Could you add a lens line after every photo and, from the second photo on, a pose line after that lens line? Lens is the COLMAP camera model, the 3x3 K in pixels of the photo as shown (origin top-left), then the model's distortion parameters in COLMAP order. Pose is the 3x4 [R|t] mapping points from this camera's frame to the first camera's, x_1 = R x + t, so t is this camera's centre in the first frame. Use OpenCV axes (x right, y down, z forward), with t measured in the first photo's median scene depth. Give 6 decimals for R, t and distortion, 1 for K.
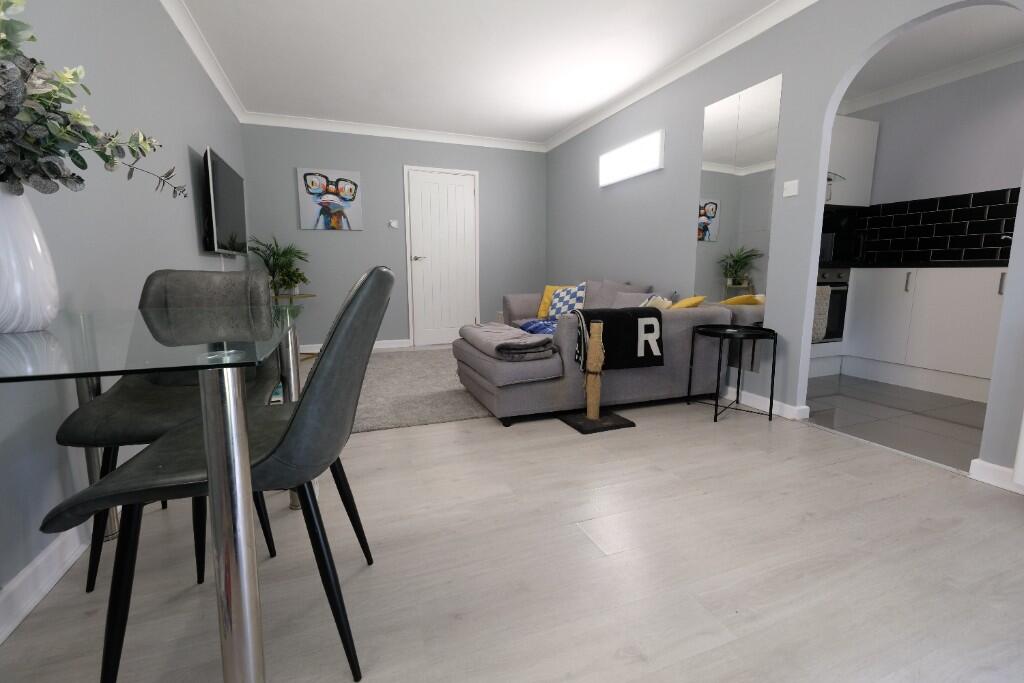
lens RADIAL K [[444.6, 0, 512.0], [0, 444.6, 341.5], [0, 0, 1]] dist [-0.003038, -0.000419]
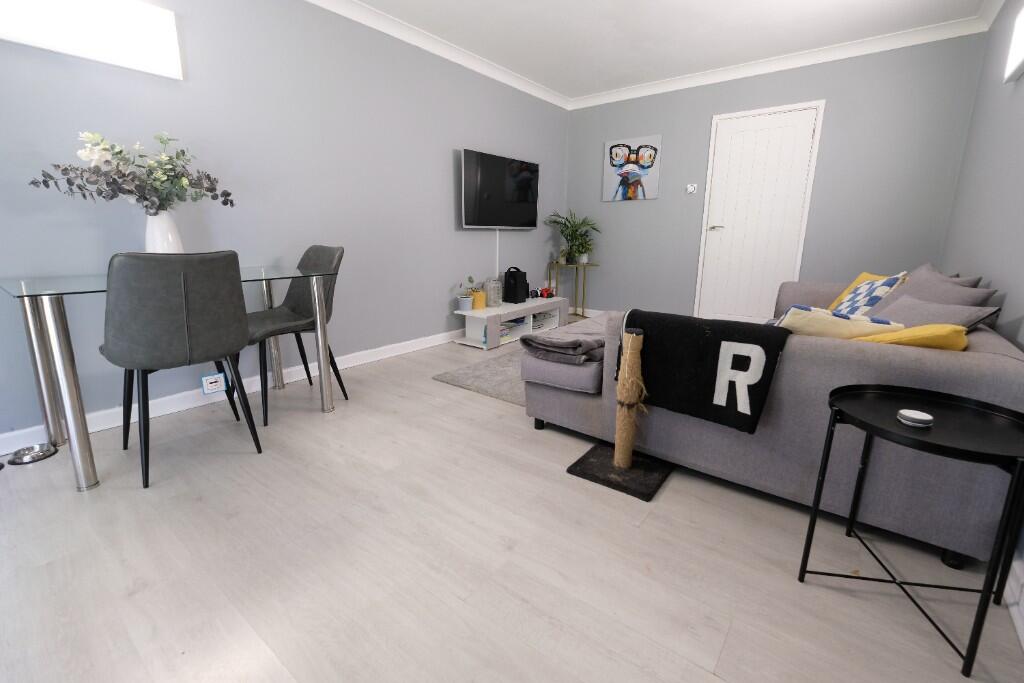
lens RADIAL K [[444.6, 0, 512.0], [0, 444.6, 341.5], [0, 0, 1]] dist [-0.003038, -0.000419]
pose [[0.514765, 0.205888, -0.832243, 0.372240], [-0.141246, 0.977838, 0.154542, -0.060703], [0.845616, 0.037999, 0.532437, 0.269658]]
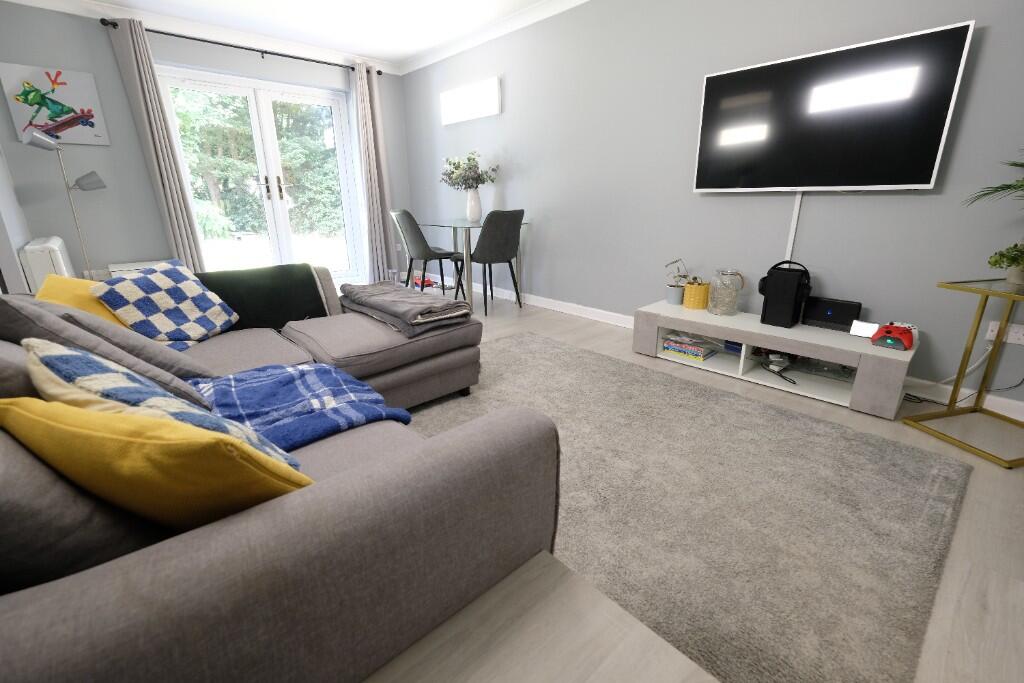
lens RADIAL K [[444.6, 0, 512.0], [0, 444.6, 341.5], [0, 0, 1]] dist [-0.003038, -0.000419]
pose [[-0.929631, 0.124166, -0.346942, 0.068487], [-0.042000, 0.899681, 0.434524, -0.203930], [0.366090, 0.418518, -0.831156, 1.151470]]
